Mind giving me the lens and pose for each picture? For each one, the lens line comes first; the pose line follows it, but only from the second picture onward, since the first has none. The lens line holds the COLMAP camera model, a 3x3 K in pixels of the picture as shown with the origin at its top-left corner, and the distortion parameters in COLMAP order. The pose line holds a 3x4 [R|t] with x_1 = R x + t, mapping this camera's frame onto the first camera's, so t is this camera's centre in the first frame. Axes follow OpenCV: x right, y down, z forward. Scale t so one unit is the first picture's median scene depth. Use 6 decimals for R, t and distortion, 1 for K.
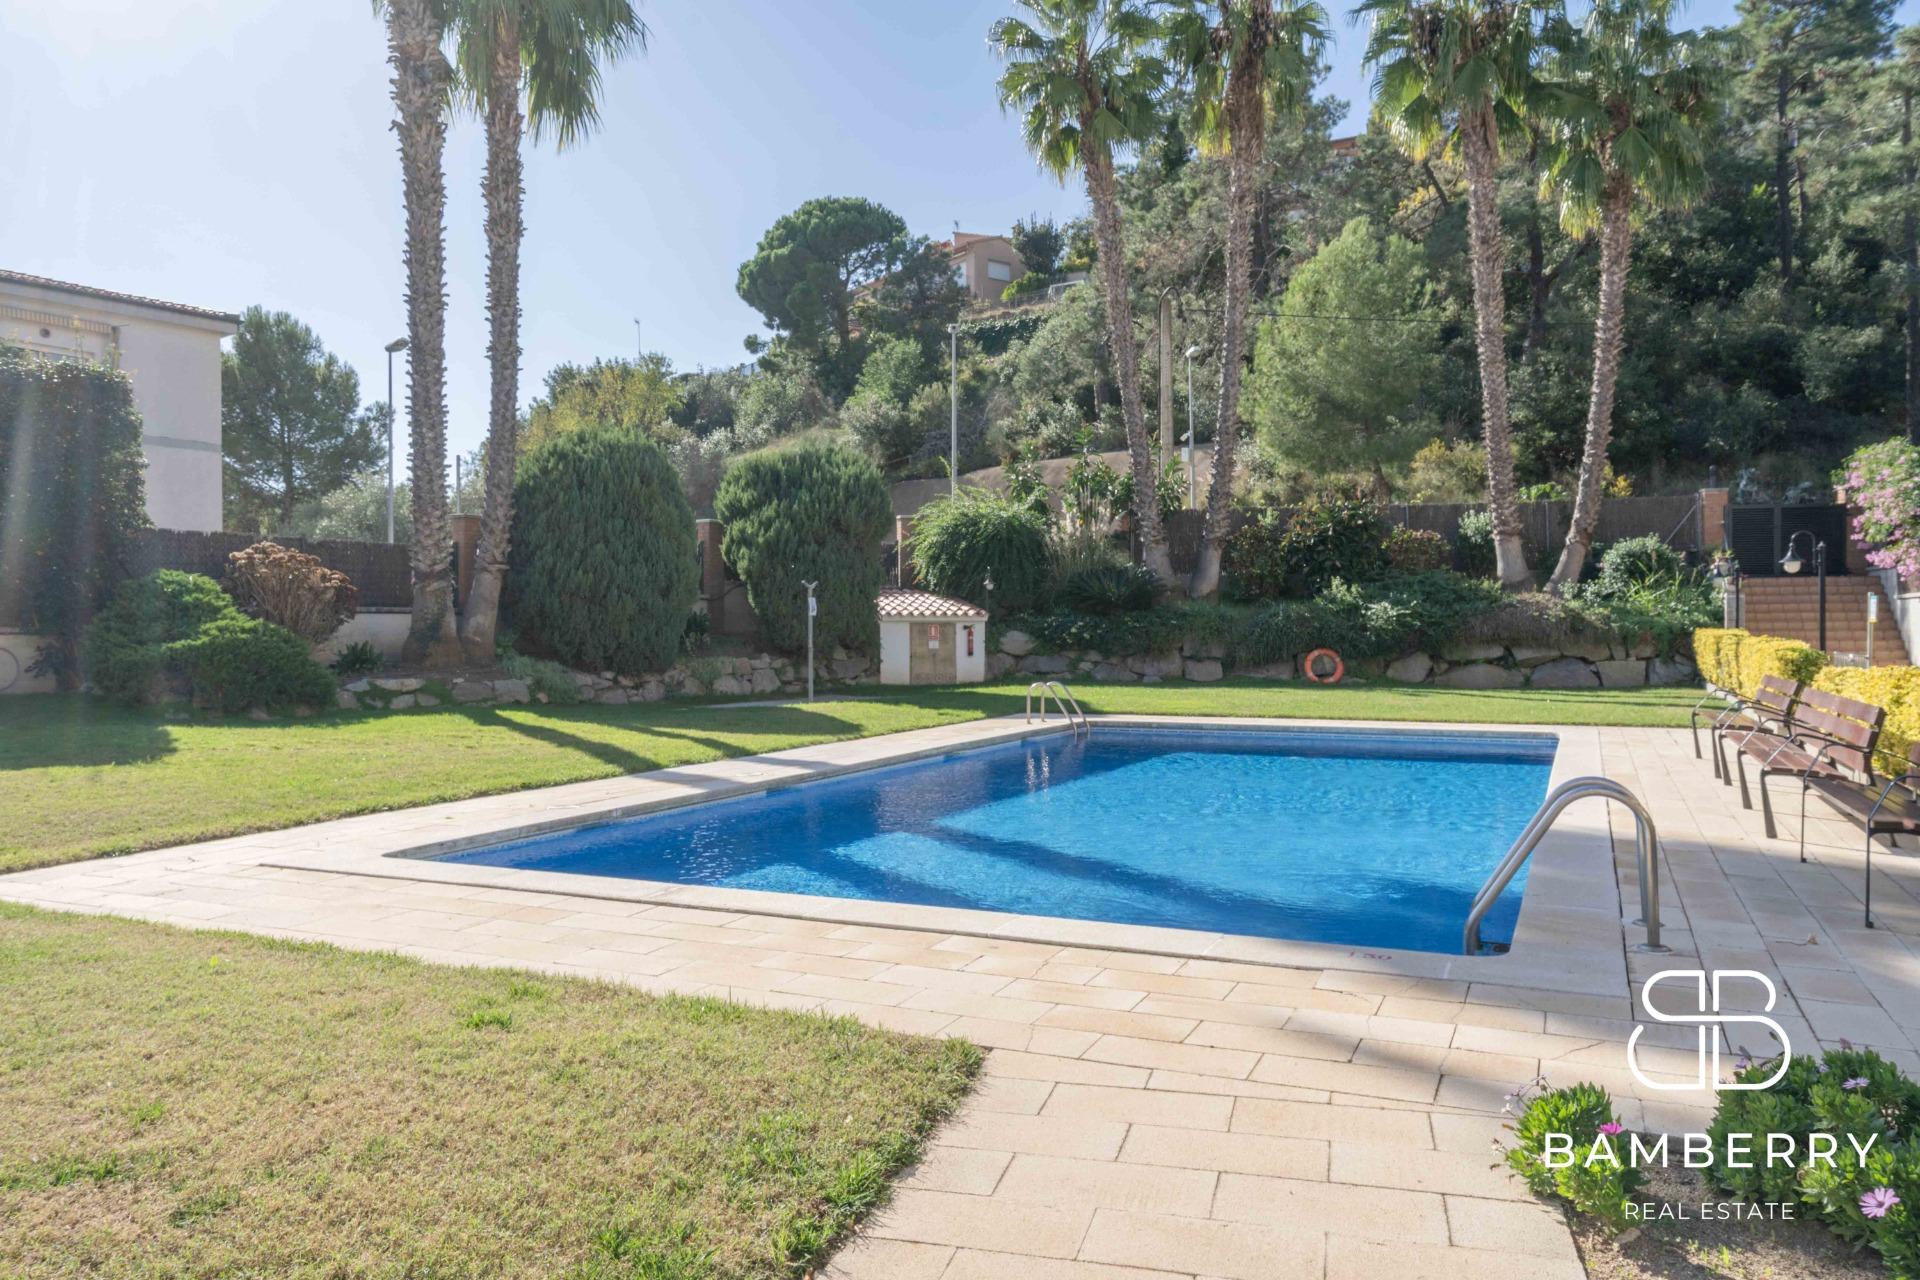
lens RADIAL K [[1274.5, 0, 965.2], [0, 1274.5, 646.5], [0, 0, 1]] dist [0.000709, 0.006476]
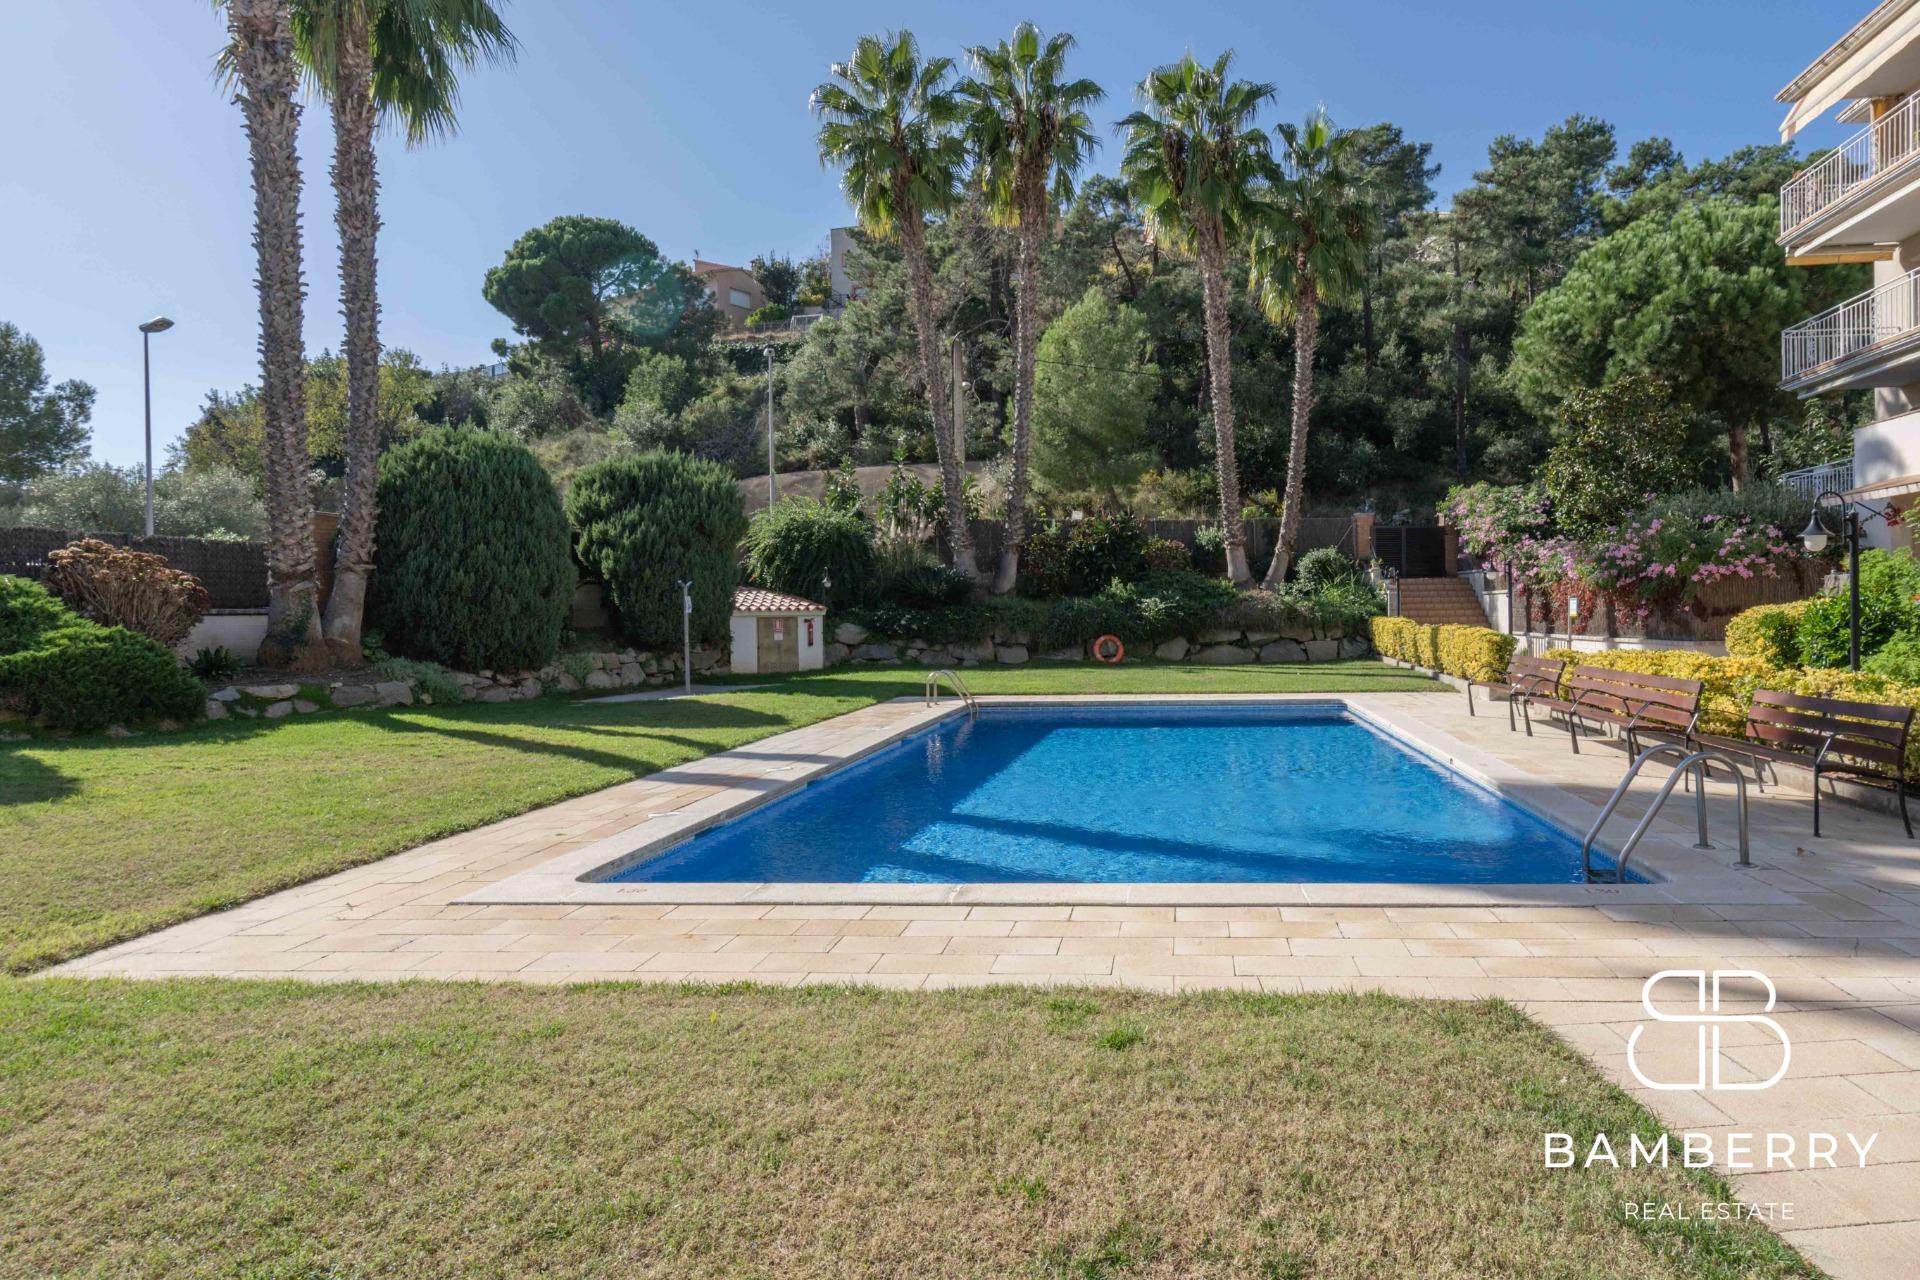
lens RADIAL K [[1086.1, 0, 965.4], [0, 1086.1, 626.3], [0, 0, 1]] dist [0.000880, 0.001655]
pose [[0.937628, -0.014680, 0.347330, -0.212961], [0.013491, 0.999892, 0.005839, -0.014681], [-0.347378, -0.000789, 0.937725, 0.053807]]
